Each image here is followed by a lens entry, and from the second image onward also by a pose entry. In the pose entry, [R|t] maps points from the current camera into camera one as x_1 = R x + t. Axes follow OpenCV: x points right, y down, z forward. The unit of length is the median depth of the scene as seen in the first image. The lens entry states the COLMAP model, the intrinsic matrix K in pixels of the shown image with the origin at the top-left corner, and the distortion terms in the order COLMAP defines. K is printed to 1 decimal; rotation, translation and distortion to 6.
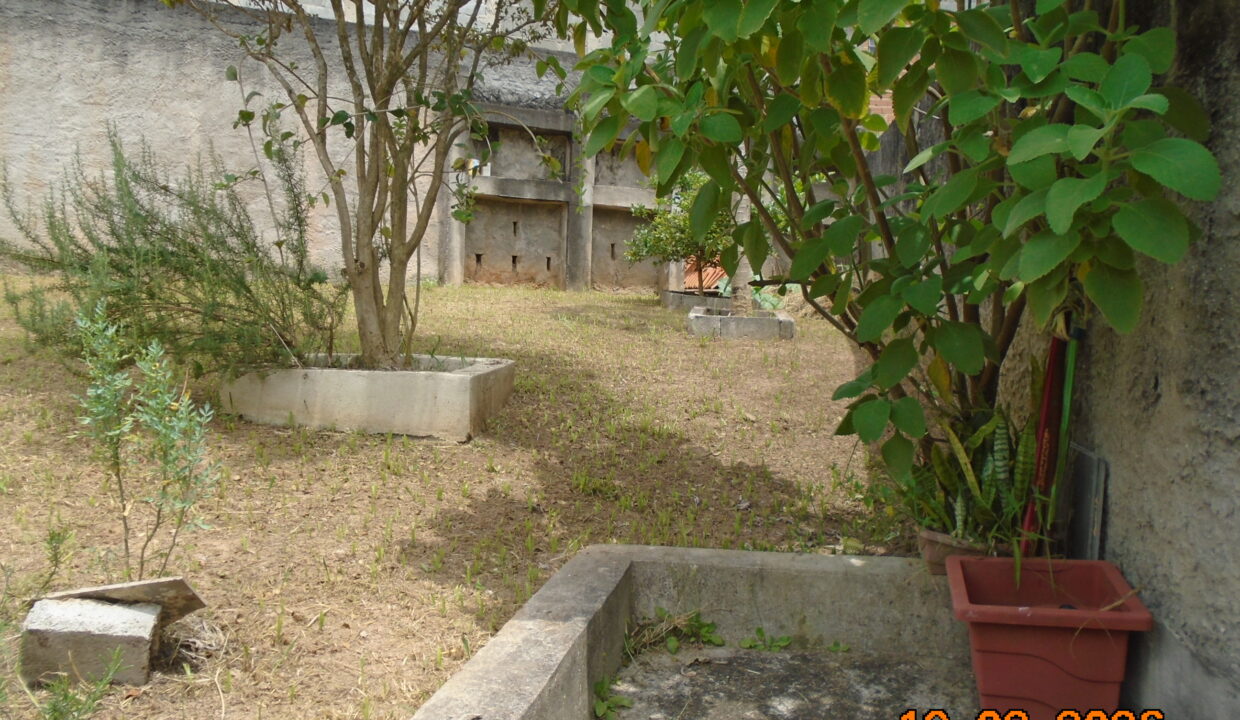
lens RADIAL K [[947.9, 0, 619.8], [0, 947.9, 362.1], [0, 0, 1]] dist [-0.015407, 0.011666]
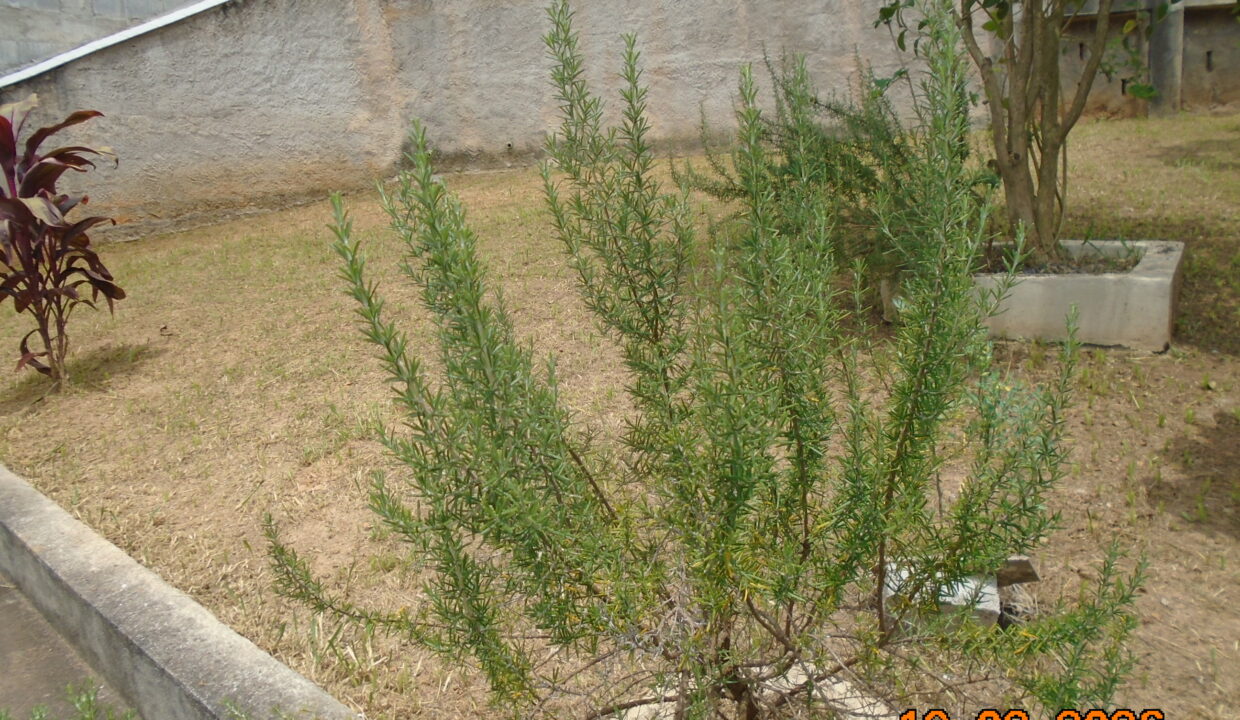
lens RADIAL K [[947.9, 0, 622.1], [0, 947.9, 356.7], [0, 0, 1]] dist [-0.015407, 0.011666]
pose [[0.870159, 0.006077, -0.492734, -0.167562], [0.077400, 0.985827, 0.148845, -0.085722], [0.486654, -0.167656, 0.857356, -0.028816]]
